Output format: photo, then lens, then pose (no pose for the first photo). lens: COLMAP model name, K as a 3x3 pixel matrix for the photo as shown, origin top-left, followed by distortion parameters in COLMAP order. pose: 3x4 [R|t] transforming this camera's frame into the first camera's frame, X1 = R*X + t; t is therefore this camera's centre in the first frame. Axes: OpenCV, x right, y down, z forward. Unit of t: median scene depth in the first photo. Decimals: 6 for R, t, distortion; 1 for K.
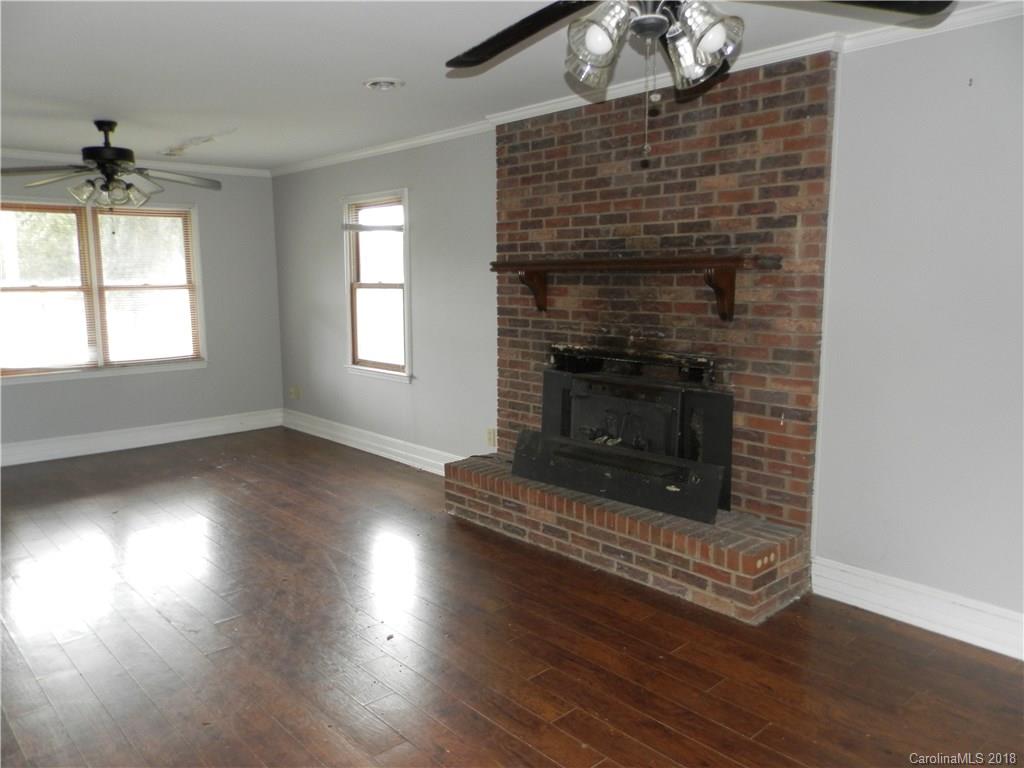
lens RADIAL K [[772.5, 0, 512.0], [0, 772.5, 384.0], [0, 0, 1]] dist [0.004958, -0.000898]
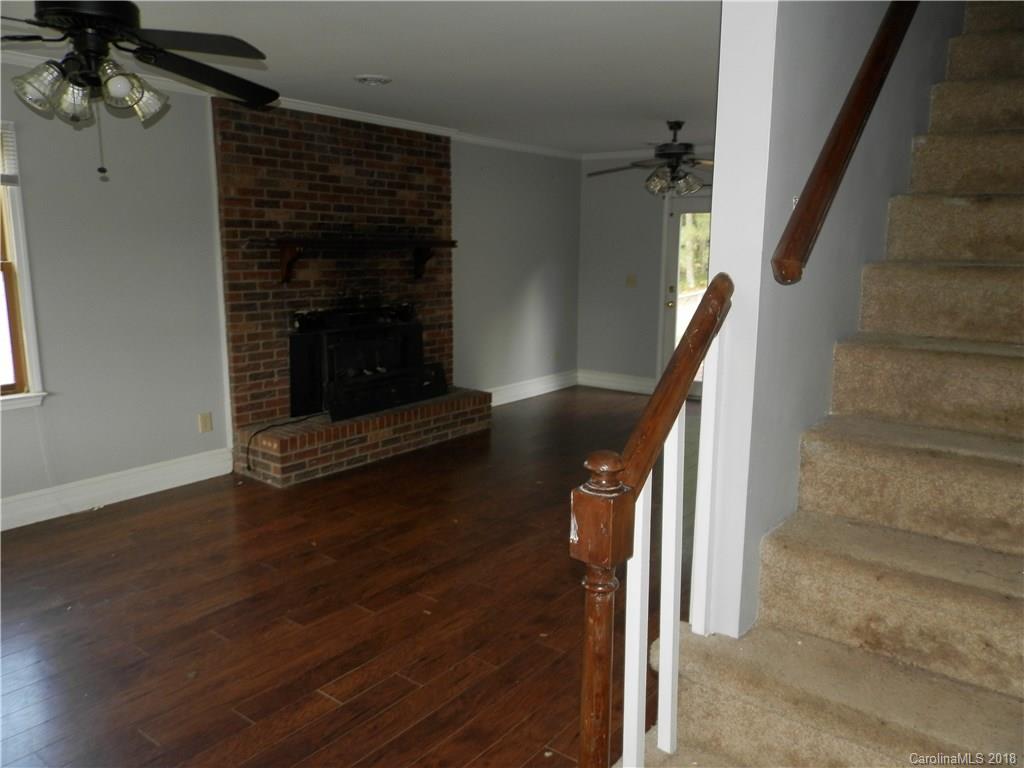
lens RADIAL K [[772.5, 0, 512.0], [0, 772.5, 384.0], [0, 0, 1]] dist [0.004958, -0.000898]
pose [[-0.191161, -0.174578, 0.965909, -1.232327], [0.124913, 0.971728, 0.200351, -0.146941], [-0.973578, 0.158954, -0.163949, 0.961373]]
